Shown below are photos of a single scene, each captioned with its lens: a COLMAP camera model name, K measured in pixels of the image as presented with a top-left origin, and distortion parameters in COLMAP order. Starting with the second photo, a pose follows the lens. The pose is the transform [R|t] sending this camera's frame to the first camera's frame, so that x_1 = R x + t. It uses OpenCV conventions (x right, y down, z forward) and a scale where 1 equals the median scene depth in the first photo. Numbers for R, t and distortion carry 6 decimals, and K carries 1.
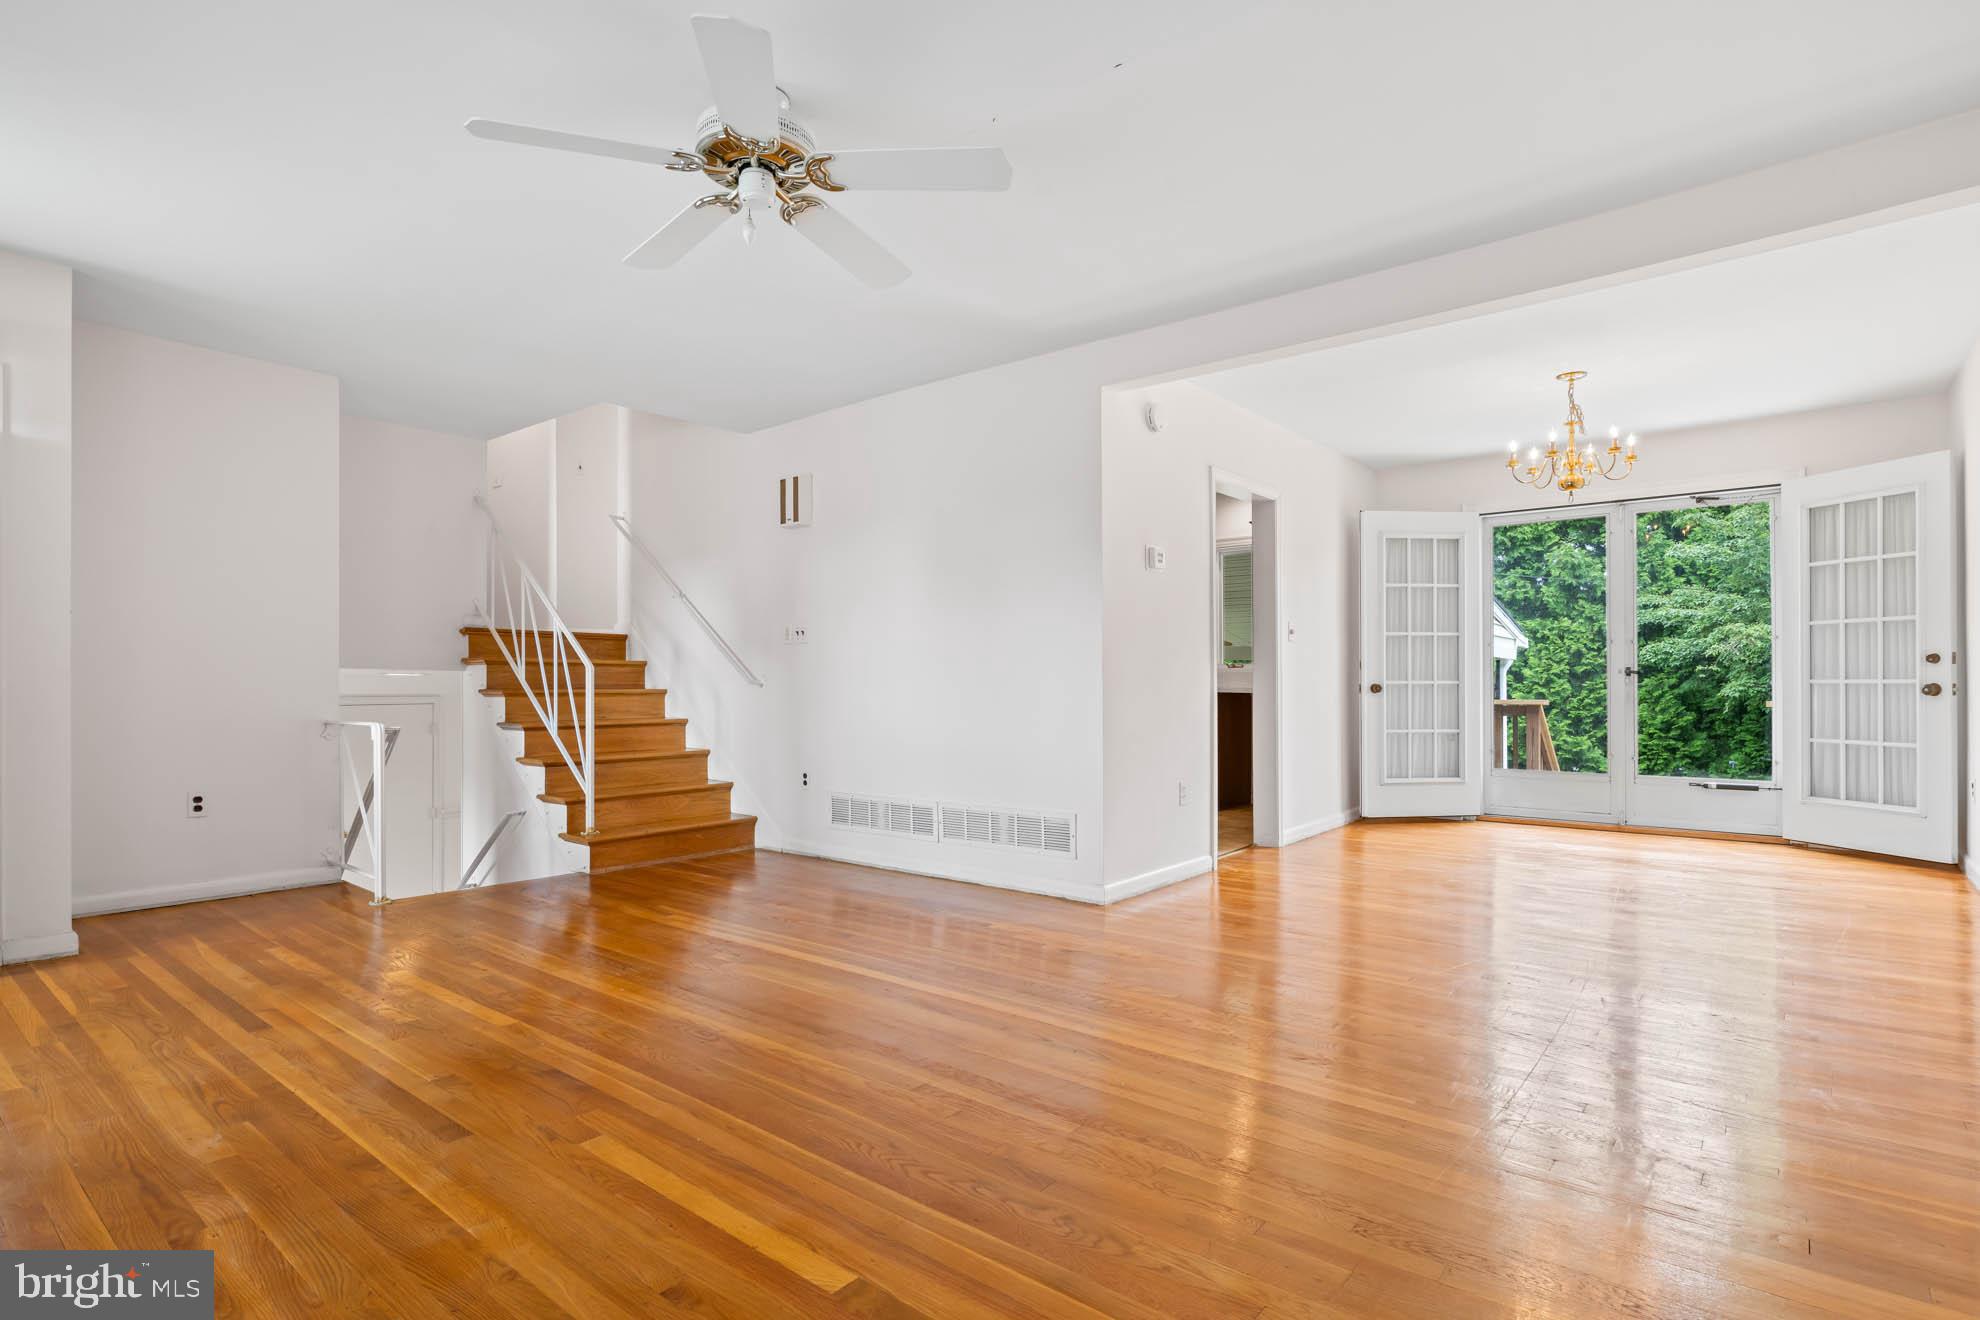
lens RADIAL K [[988.4, 0, 993.2], [0, 988.4, 677.7], [0, 0, 1]] dist [-0.003558, -0.000084]
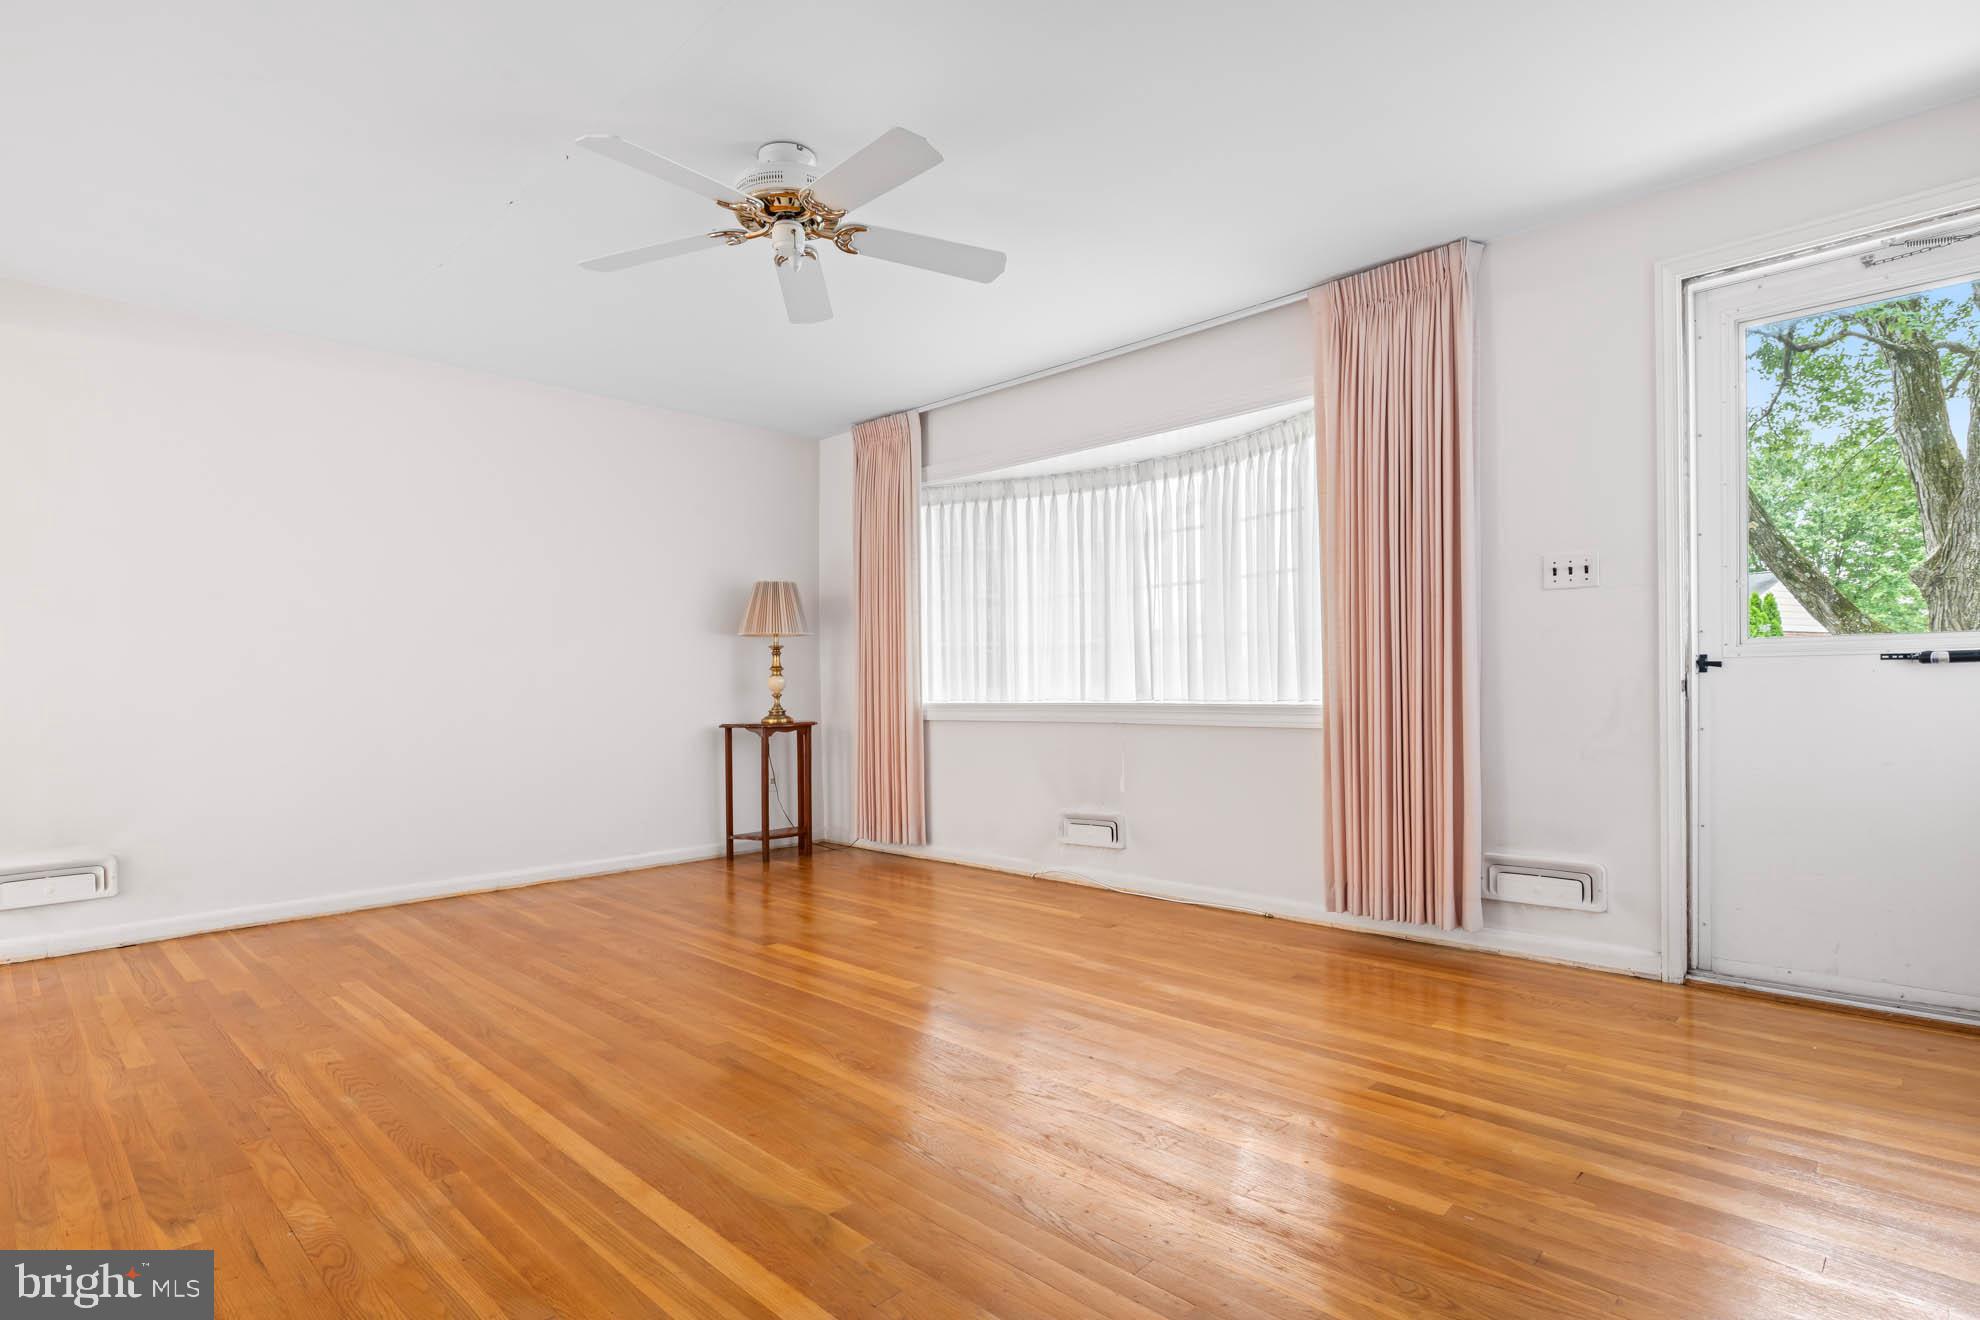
lens RADIAL K [[1003.2, 0, 979.2], [0, 1003.2, 696.7], [0, 0, 1]] dist [-0.000720, 0.000363]
pose [[-0.995682, 0.015484, 0.091534, -0.260111], [0.016015, 0.999859, 0.005074, 0.008421], [-0.091442, 0.006518, -0.995789, 0.997796]]
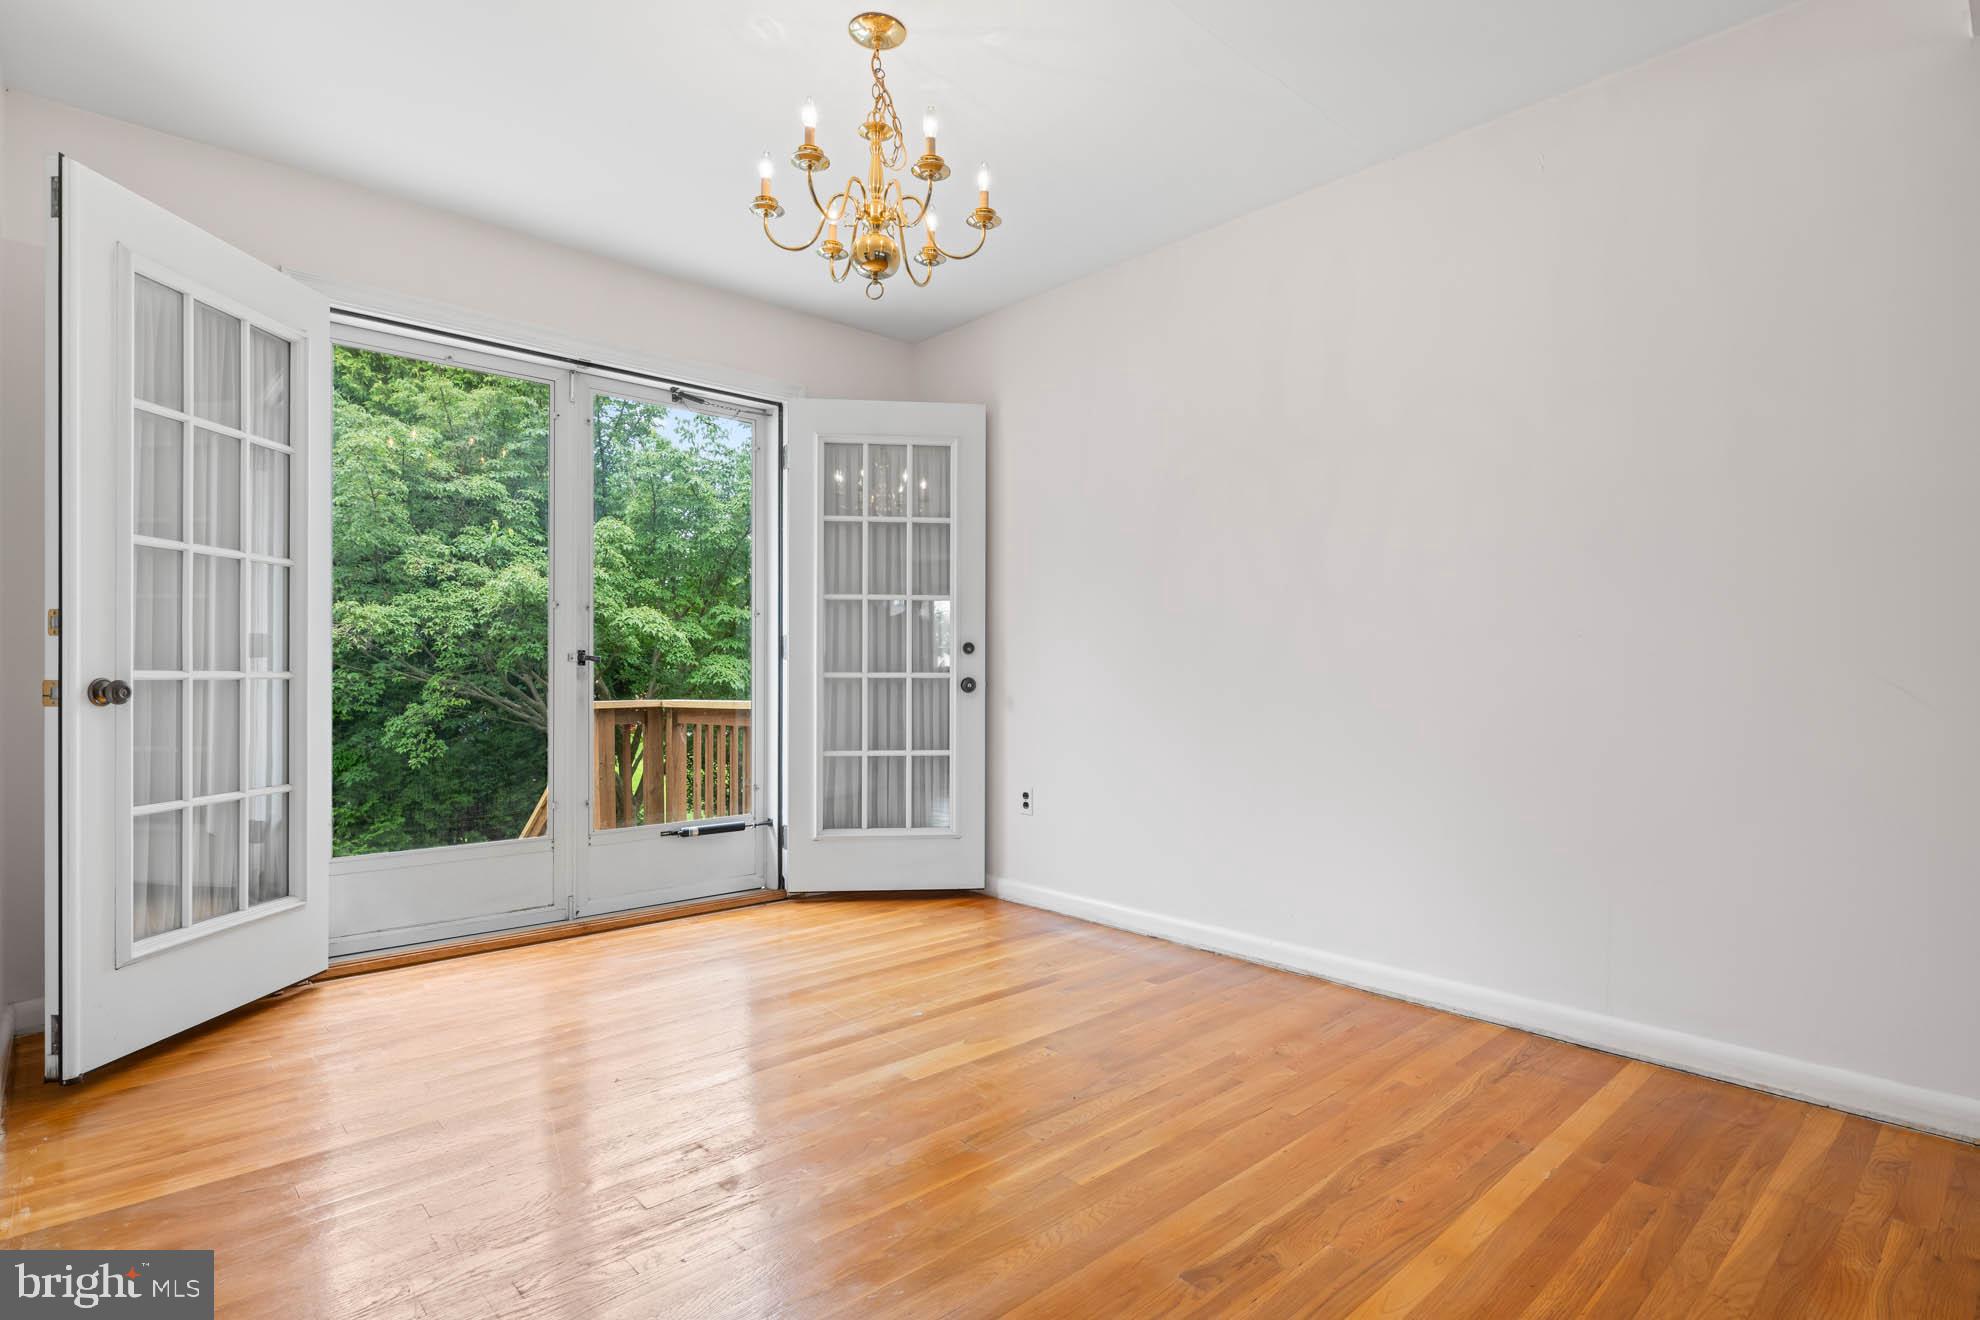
lens RADIAL K [[988.4, 0, 993.2], [0, 988.4, 677.7], [0, 0, 1]] dist [-0.003558, -0.000084]
pose [[0.138413, -0.000096, 0.990375, 0.110842], [-0.005970, 0.999982, 0.000931, 0.004588], [-0.990357, -0.006041, 0.138409, 0.800233]]
